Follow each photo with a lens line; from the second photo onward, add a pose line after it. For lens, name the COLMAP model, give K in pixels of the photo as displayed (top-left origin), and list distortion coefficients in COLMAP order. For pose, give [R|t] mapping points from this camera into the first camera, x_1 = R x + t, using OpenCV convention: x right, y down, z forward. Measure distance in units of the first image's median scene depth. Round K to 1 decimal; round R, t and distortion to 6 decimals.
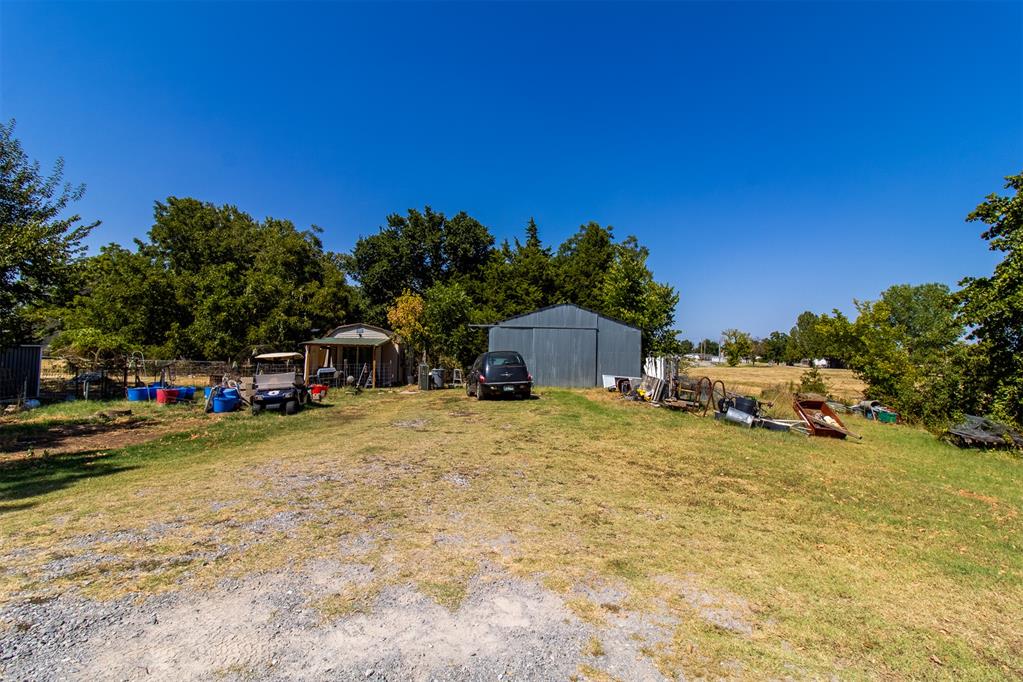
lens RADIAL K [[493.0, 0, 519.6], [0, 493.0, 325.5], [0, 0, 1]] dist [0.000701, 0.000526]
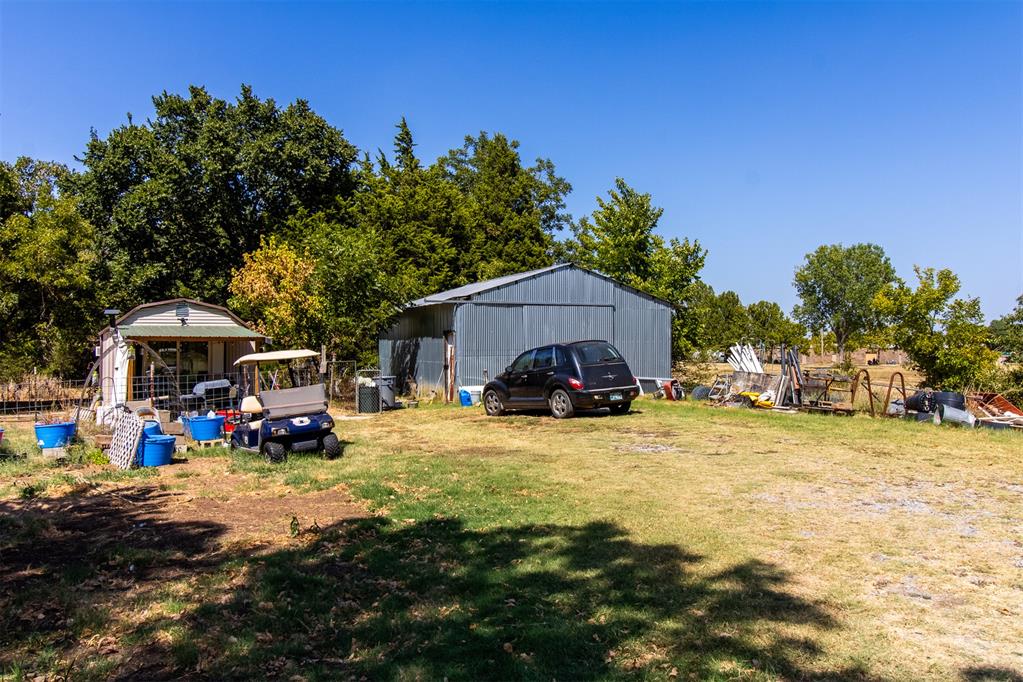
lens RADIAL K [[852.3, 0, 501.3], [0, 852.3, 323.1], [0, 0, 1]] dist [0.006792, -0.005233]
pose [[0.928644, -0.013237, 0.370735, -0.289260], [0.004696, 0.999703, 0.023932, 0.001387], [-0.370942, -0.020483, 0.928430, 0.008245]]
